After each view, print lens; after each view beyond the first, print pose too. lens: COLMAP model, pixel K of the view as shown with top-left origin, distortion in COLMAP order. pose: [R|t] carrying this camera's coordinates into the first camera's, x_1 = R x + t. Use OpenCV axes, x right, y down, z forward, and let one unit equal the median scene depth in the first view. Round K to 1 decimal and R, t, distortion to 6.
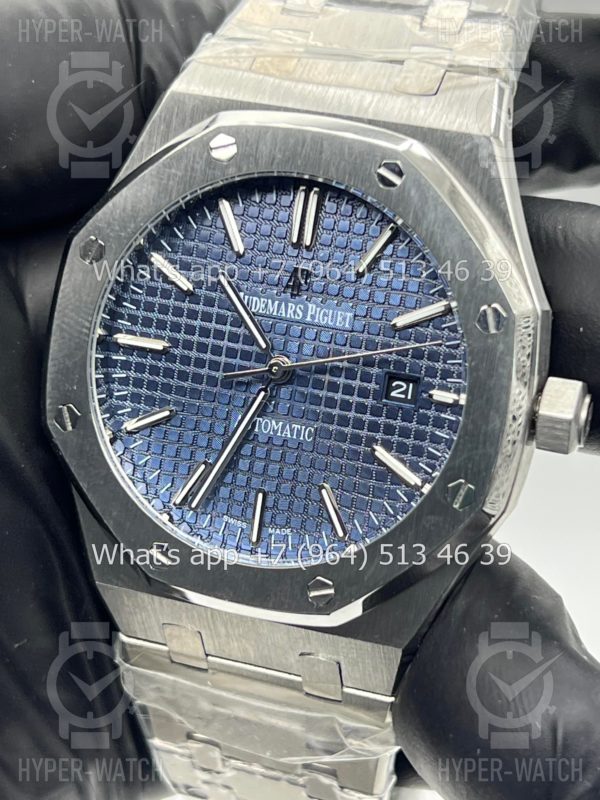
lens RADIAL K [[1905.2, 0, 301.7], [0, 1905.2, 400.6], [0, 0, 1]] dist [0.160832, 0.000000]
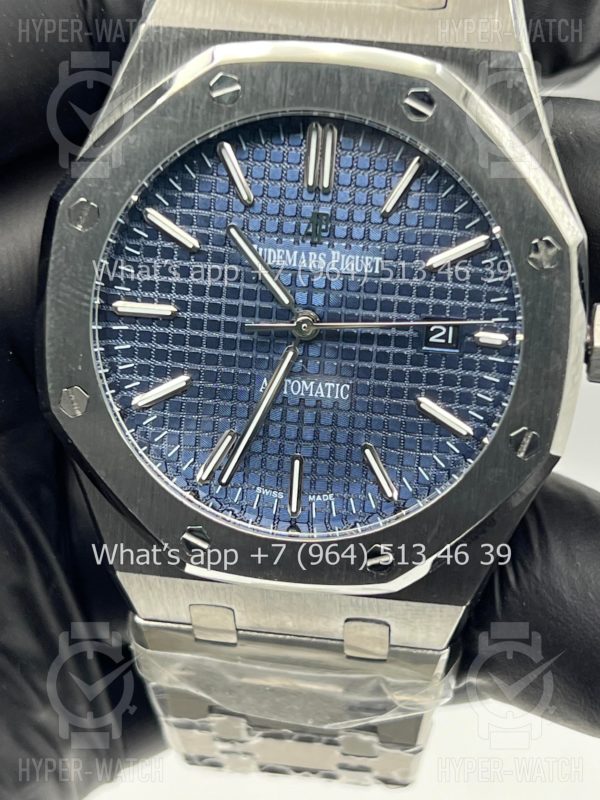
lens RADIAL K [[1905.2, 0, 299.3], [0, 1905.2, 401.2], [0, 0, 1]] dist [0.160832, 0.000000]
pose [[0.980024, -0.115060, 0.162215, -0.167075], [0.097527, 0.988887, 0.112210, -0.083118], [-0.173324, -0.094149, 0.980355, 0.097585]]
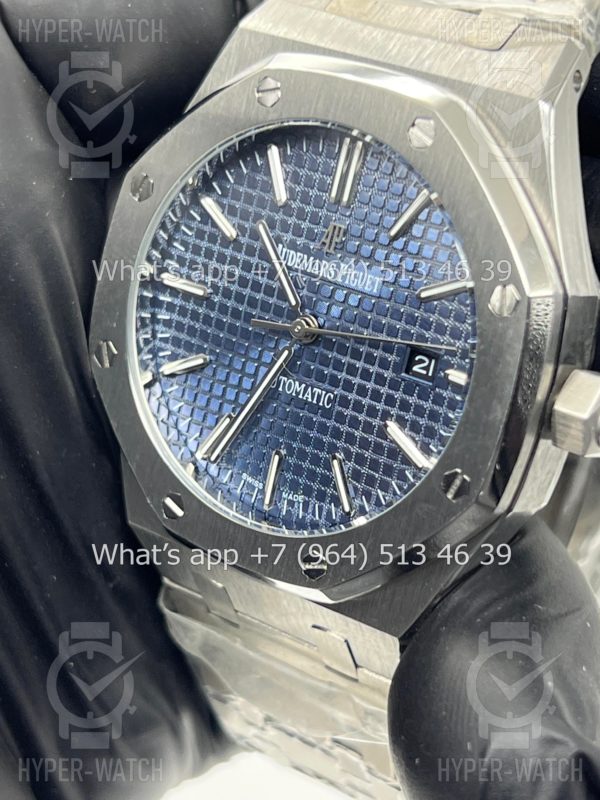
lens RADIAL K [[1905.2, 0, 298.6], [0, 1905.2, 399.5], [0, 0, 1]] dist [0.160832, 0.000000]
pose [[0.953811, 0.118084, -0.276227, 0.250755], [-0.104613, 0.992512, 0.063059, -0.040965], [0.281605, -0.031249, 0.959022, 0.083565]]
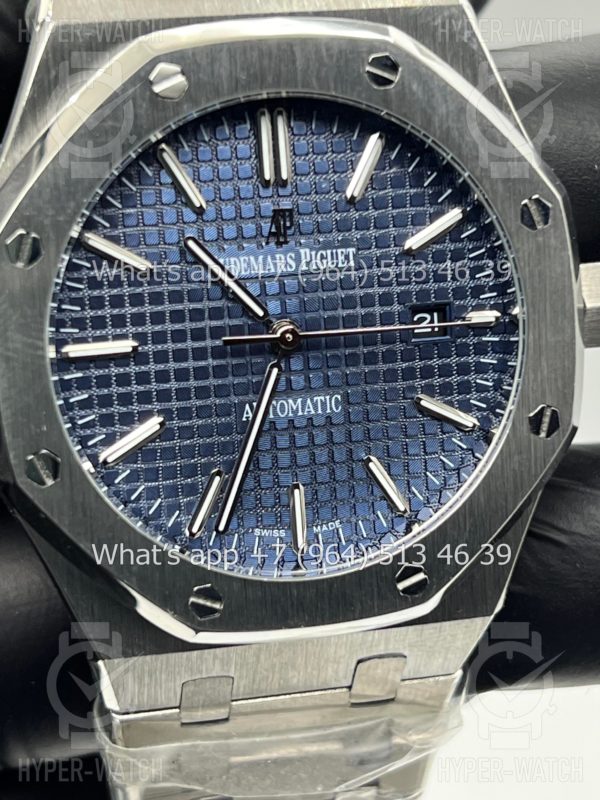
lens RADIAL K [[1905.2, 0, 293.6], [0, 1905.2, 396.0], [0, 0, 1]] dist [0.160832, 0.000000]
pose [[0.858010, -0.266054, 0.439356, -0.370996], [0.243602, 0.963850, 0.107937, -0.078452], [-0.452190, 0.014417, 0.891805, 0.271894]]
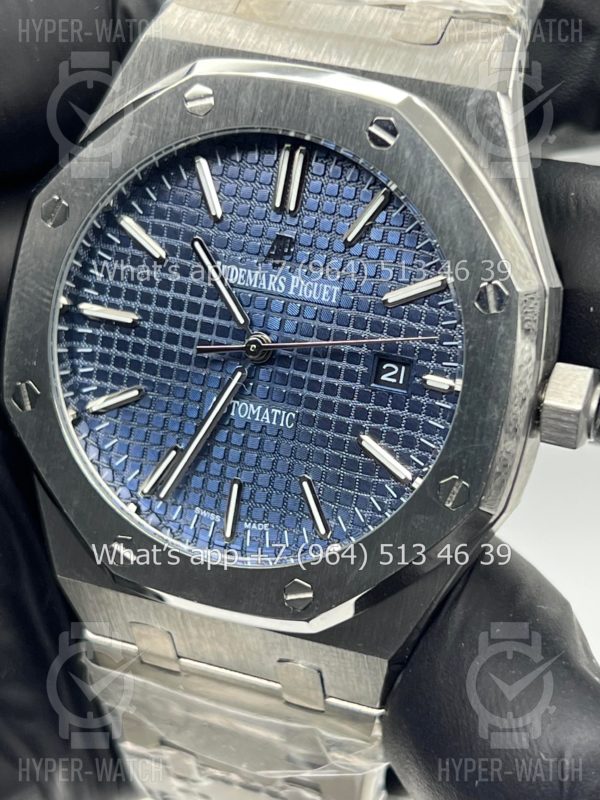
lens RADIAL K [[1905.2, 0, 301.4], [0, 1905.2, 395.4], [0, 0, 1]] dist [0.160832, 0.000000]
pose [[0.999305, 0.019482, -0.031772, 0.037488], [-0.018673, 0.999498, 0.025583, -0.017159], [0.032254, -0.024972, 0.999168, 0.097864]]
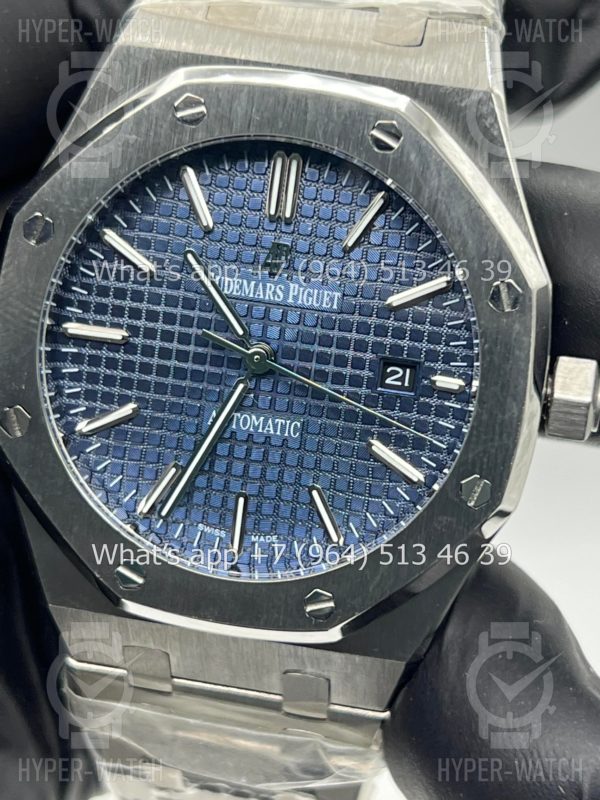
lens RADIAL K [[1905.2, 0, 302.4], [0, 1905.2, 399.6], [0, 0, 1]] dist [0.160832, 0.000000]
pose [[0.987653, -0.039902, 0.151491, -0.126766], [0.035040, 0.998786, 0.034633, -0.027002], [-0.152688, -0.028897, 0.987852, 0.116641]]
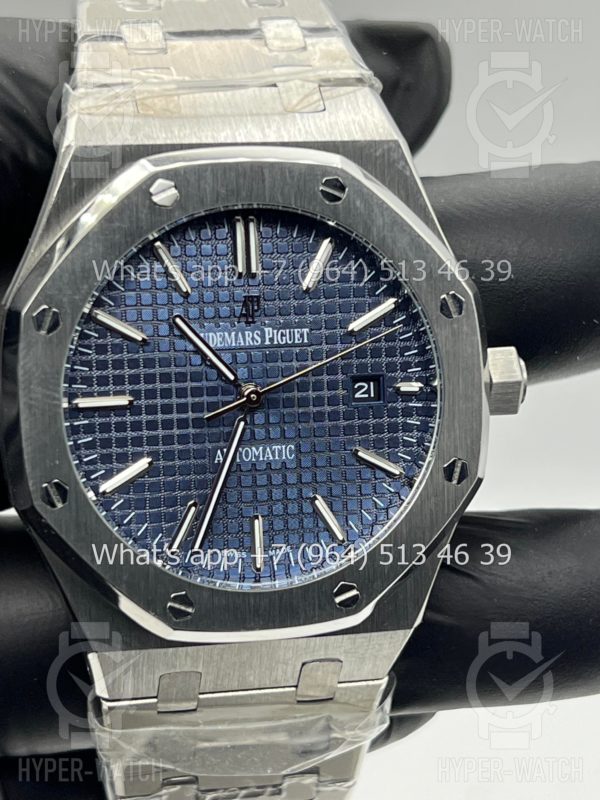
lens RADIAL K [[1905.2, 0, 294.8], [0, 1905.2, 404.7], [0, 0, 1]] dist [0.160832, 0.000000]
pose [[0.861568, -0.218087, 0.458409, -0.458263], [0.214875, 0.974802, 0.059907, -0.068075], [-0.459923, 0.046887, 0.886720, 0.083232]]
